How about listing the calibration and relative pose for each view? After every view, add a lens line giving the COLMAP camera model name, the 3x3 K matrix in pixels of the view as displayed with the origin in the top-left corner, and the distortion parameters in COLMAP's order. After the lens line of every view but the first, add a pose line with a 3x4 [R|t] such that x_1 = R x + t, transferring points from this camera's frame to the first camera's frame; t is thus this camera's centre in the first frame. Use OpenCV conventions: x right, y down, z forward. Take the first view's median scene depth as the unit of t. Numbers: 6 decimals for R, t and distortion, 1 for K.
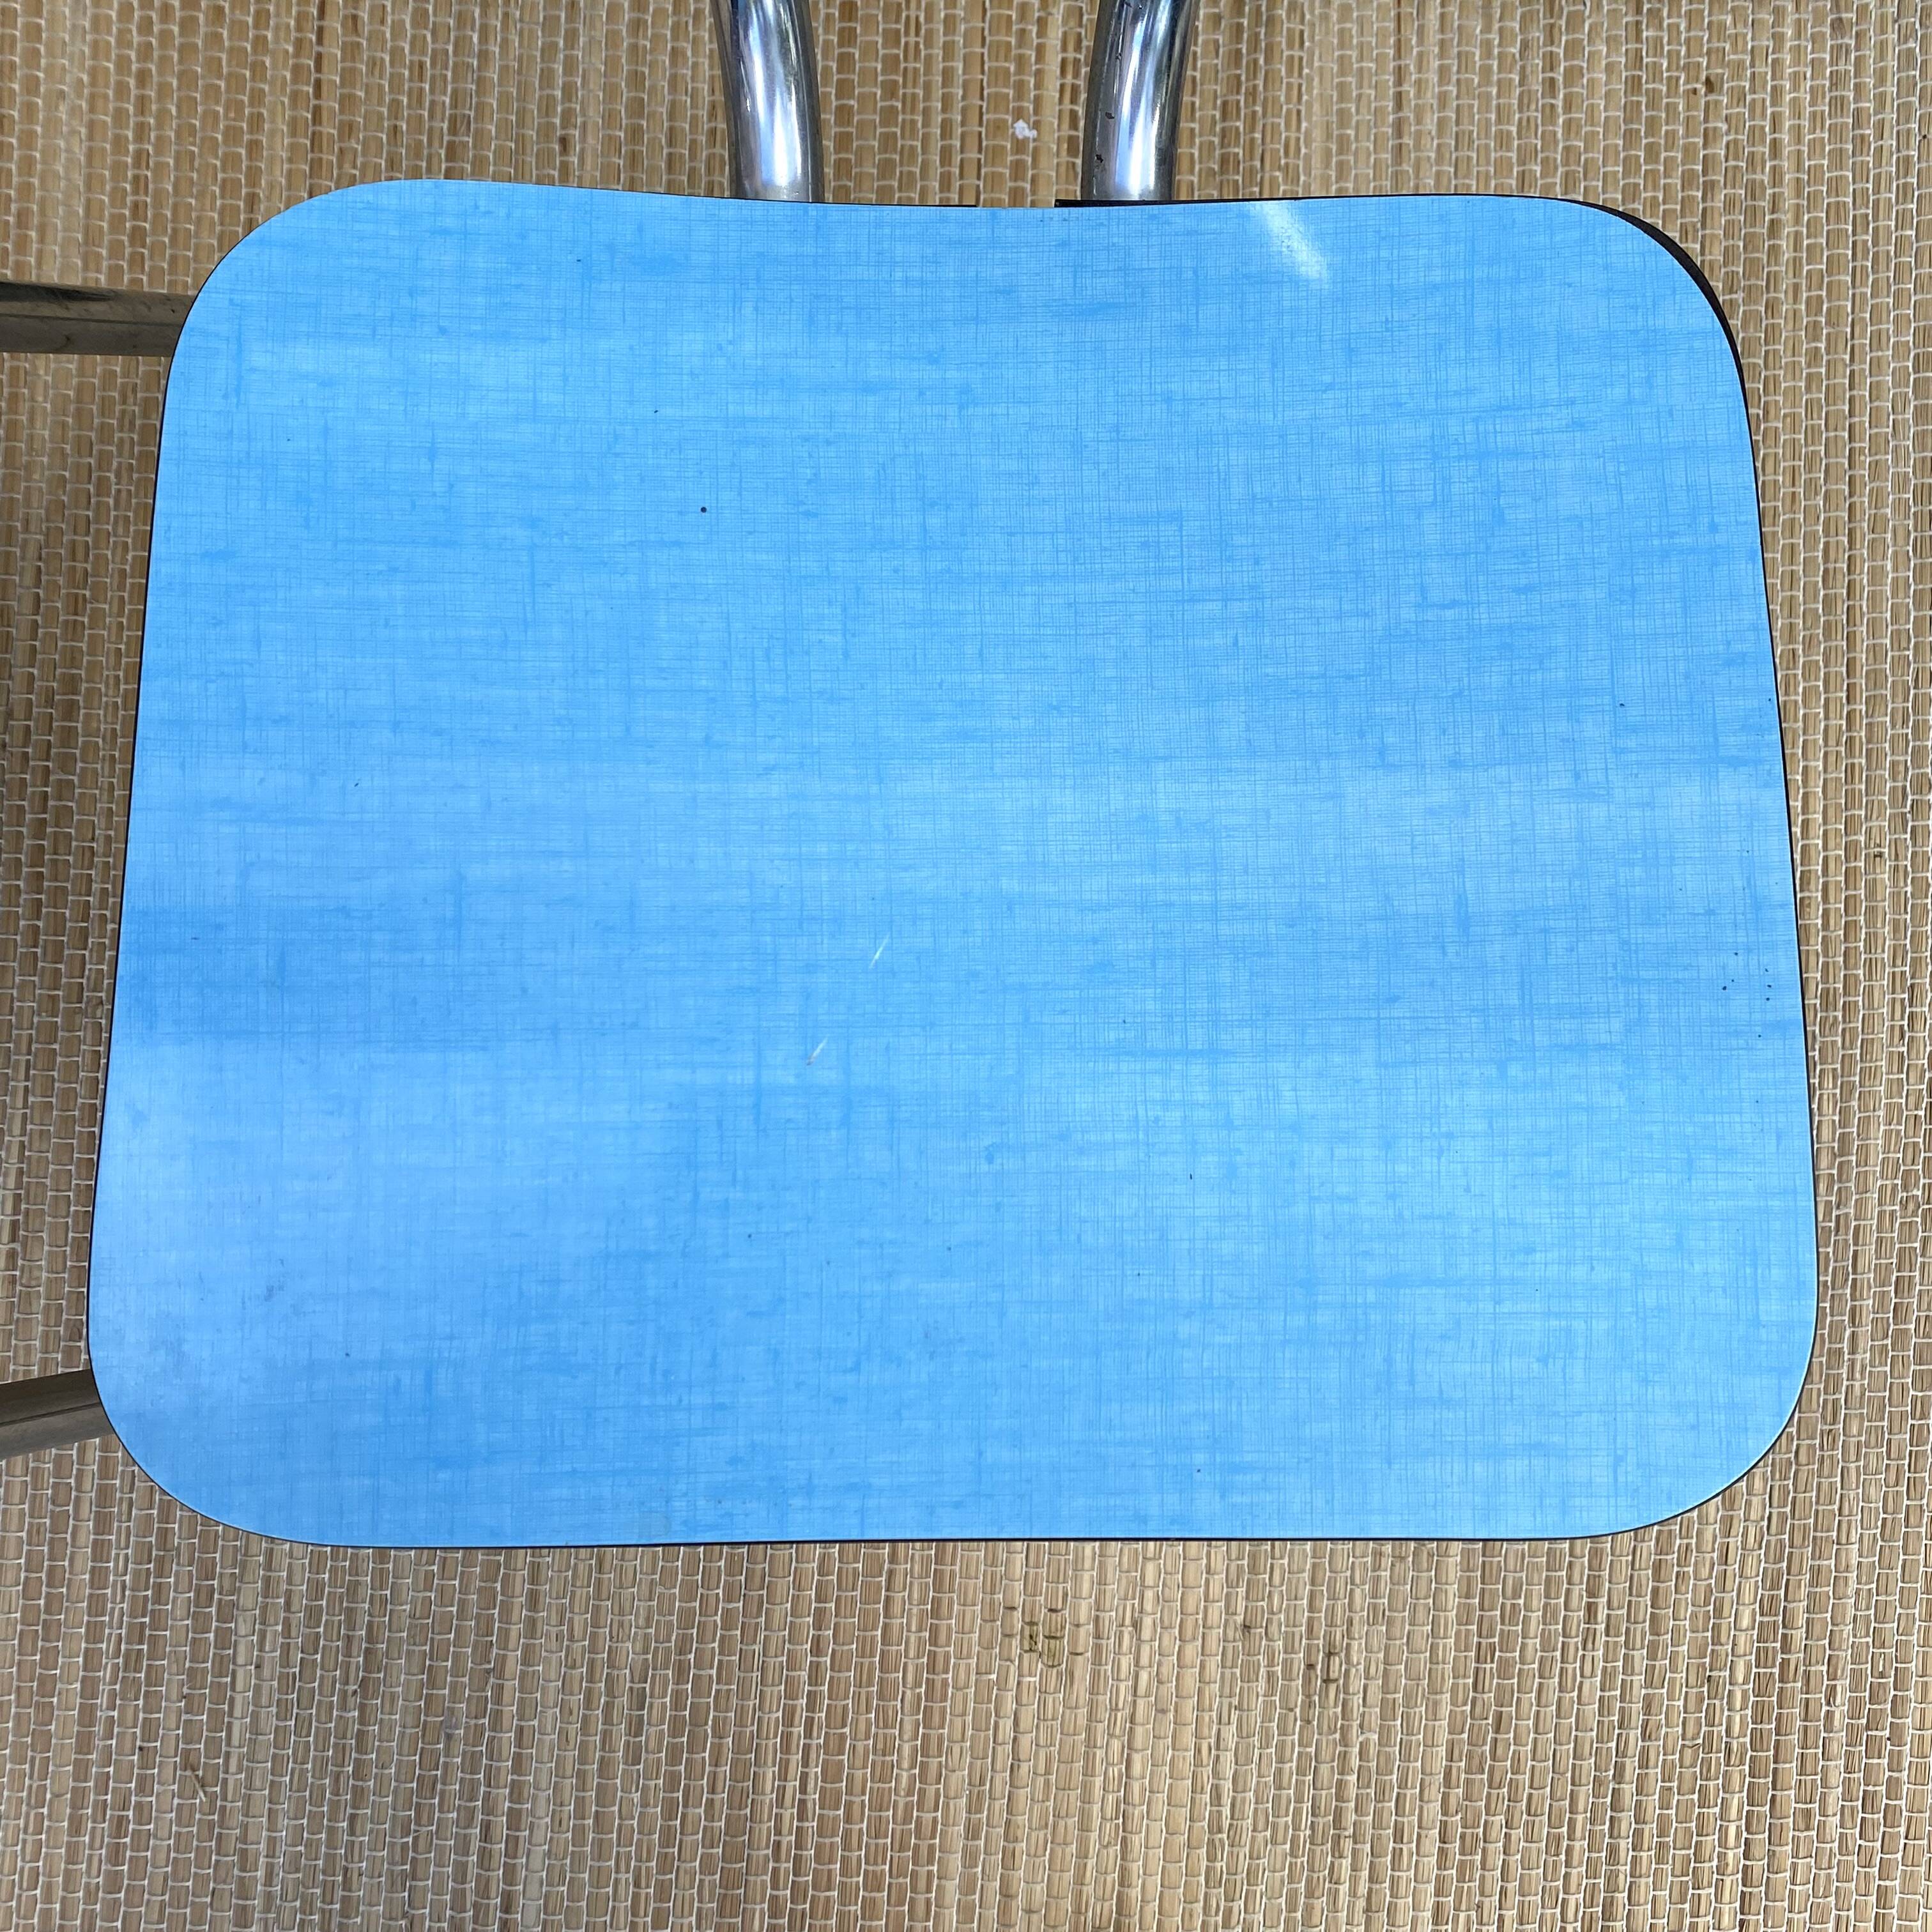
lens RADIAL K [[1964.6, 0, 989.4], [0, 1964.6, 956.3], [0, 0, 1]] dist [-0.005801, 0.015302]
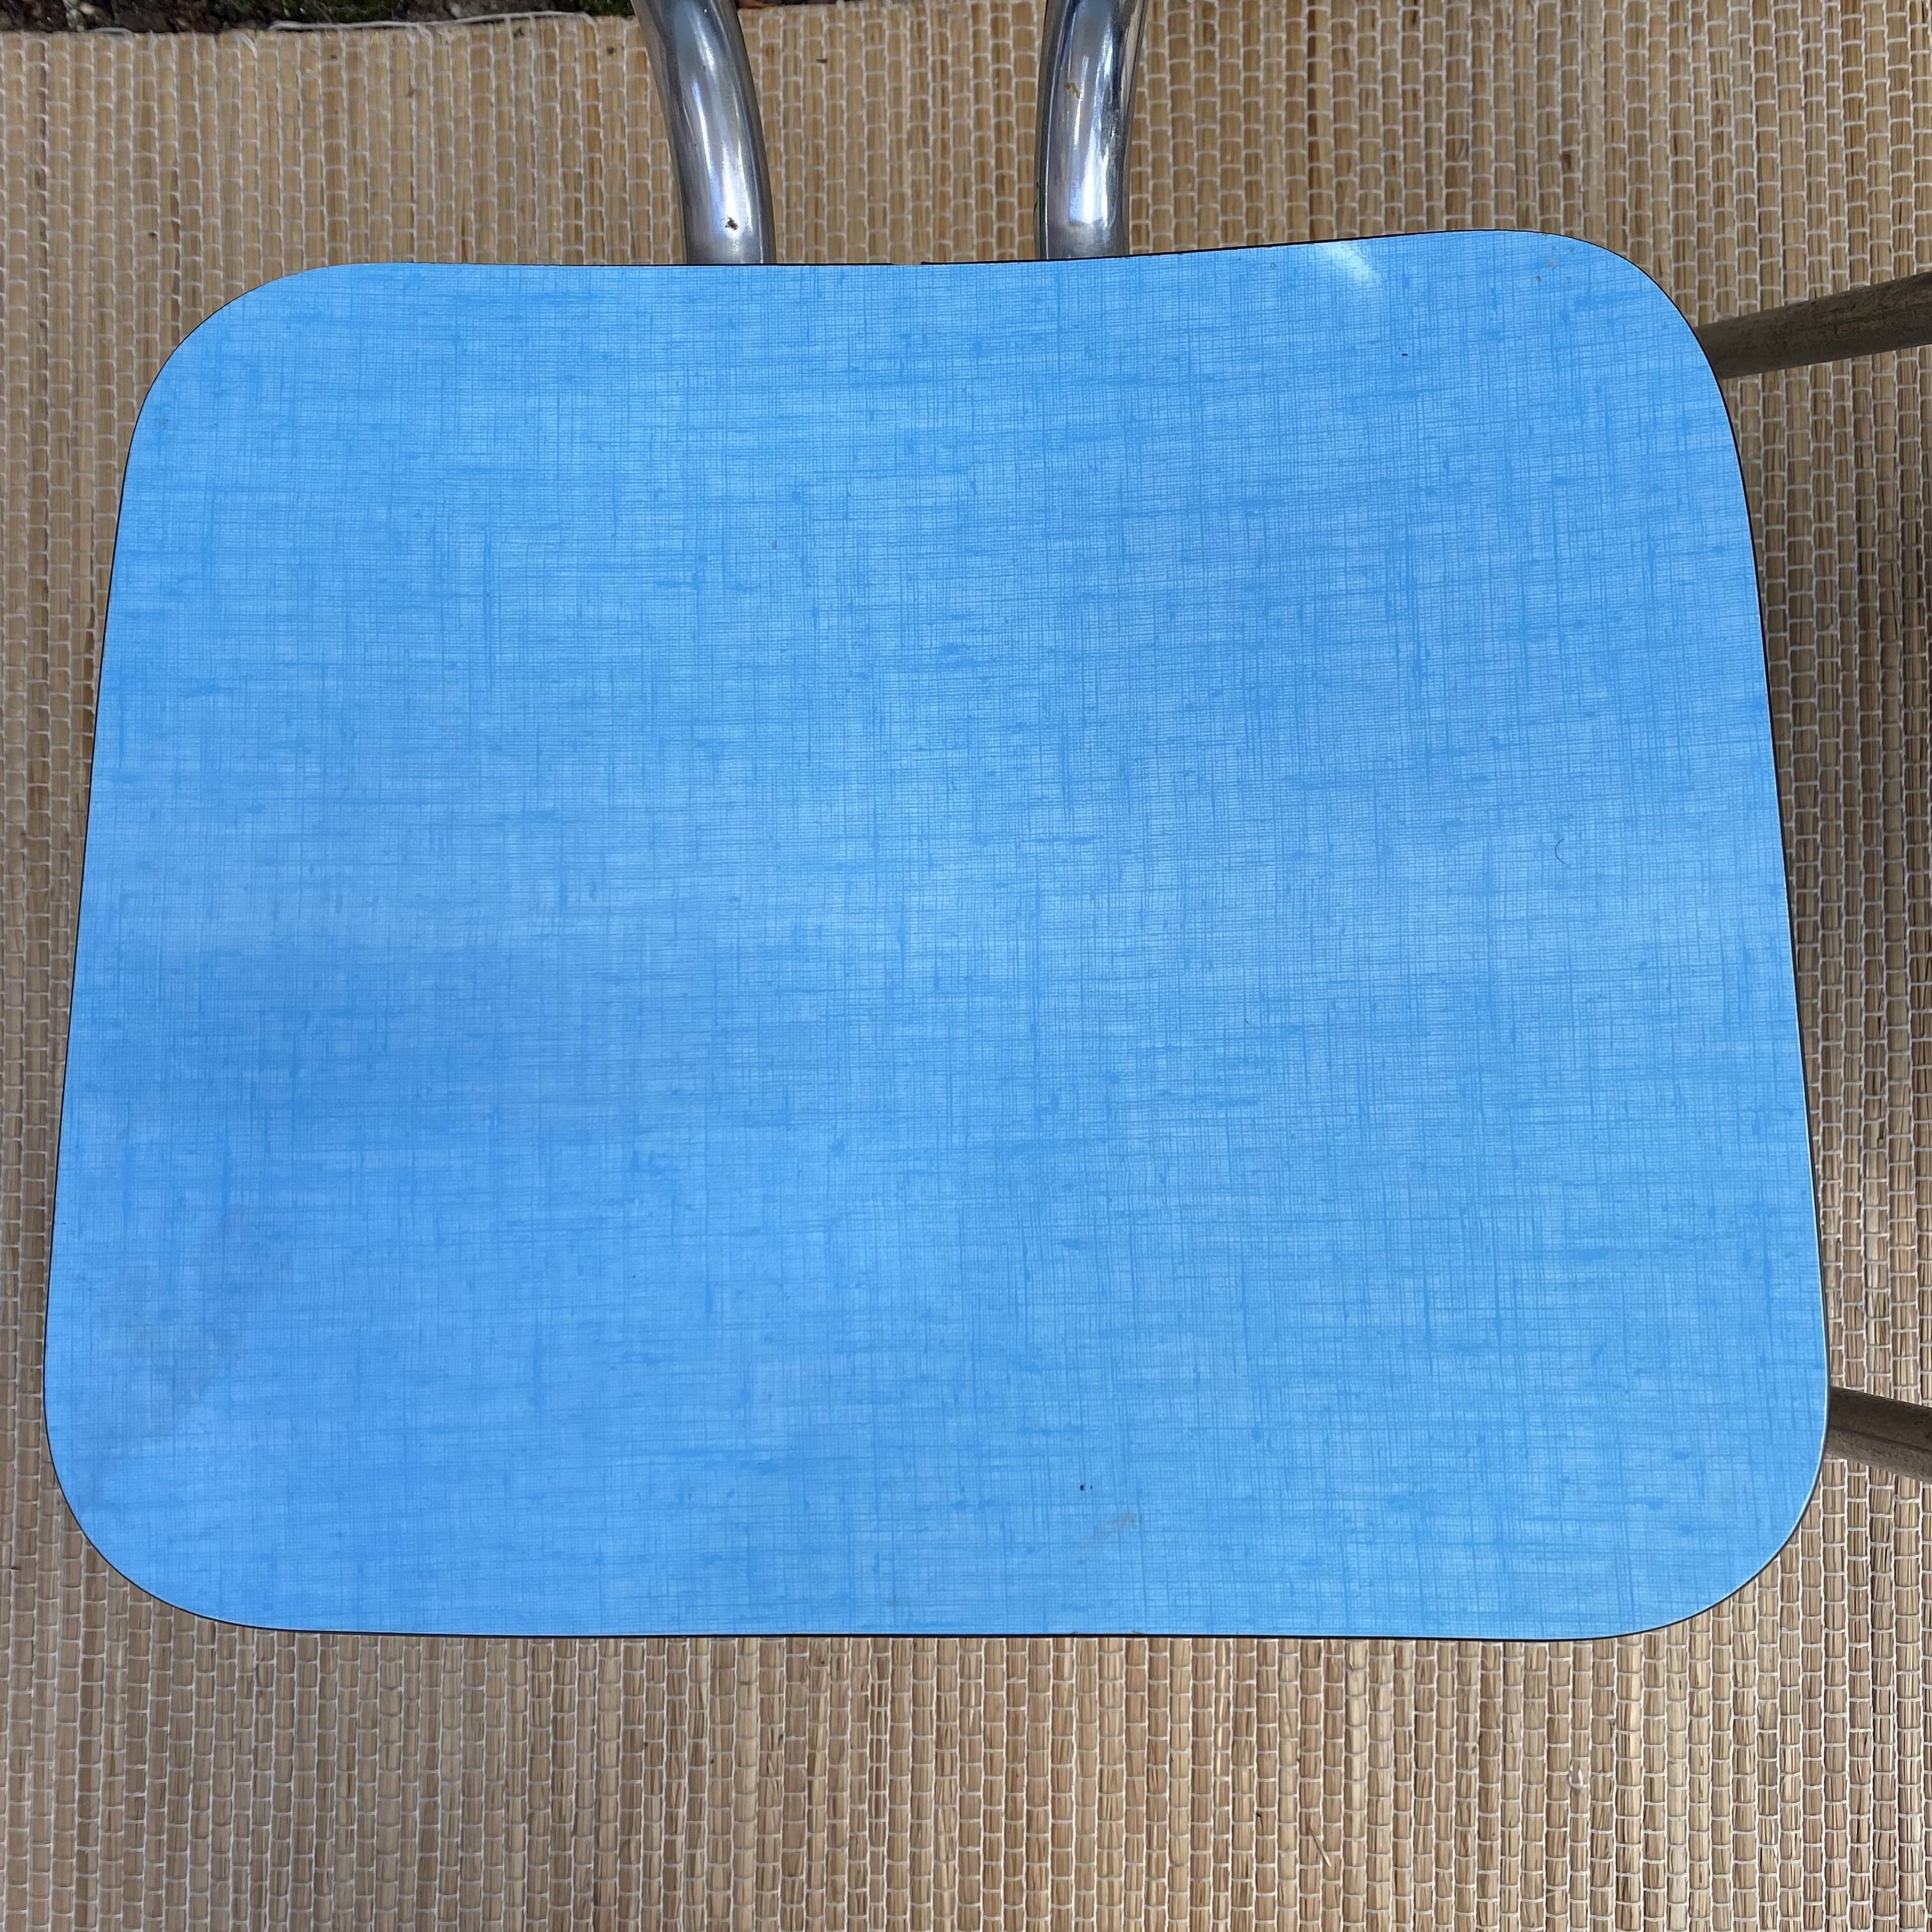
lens RADIAL K [[1964.6, 0, 989.4], [0, 1964.6, 956.3], [0, 0, 1]] dist [-0.005801, 0.015302]
pose [[0.996929, -0.056187, -0.054548, -0.474384], [0.055007, 0.998223, -0.022905, -0.008079], [0.055738, 0.019834, 0.998248, 0.007331]]
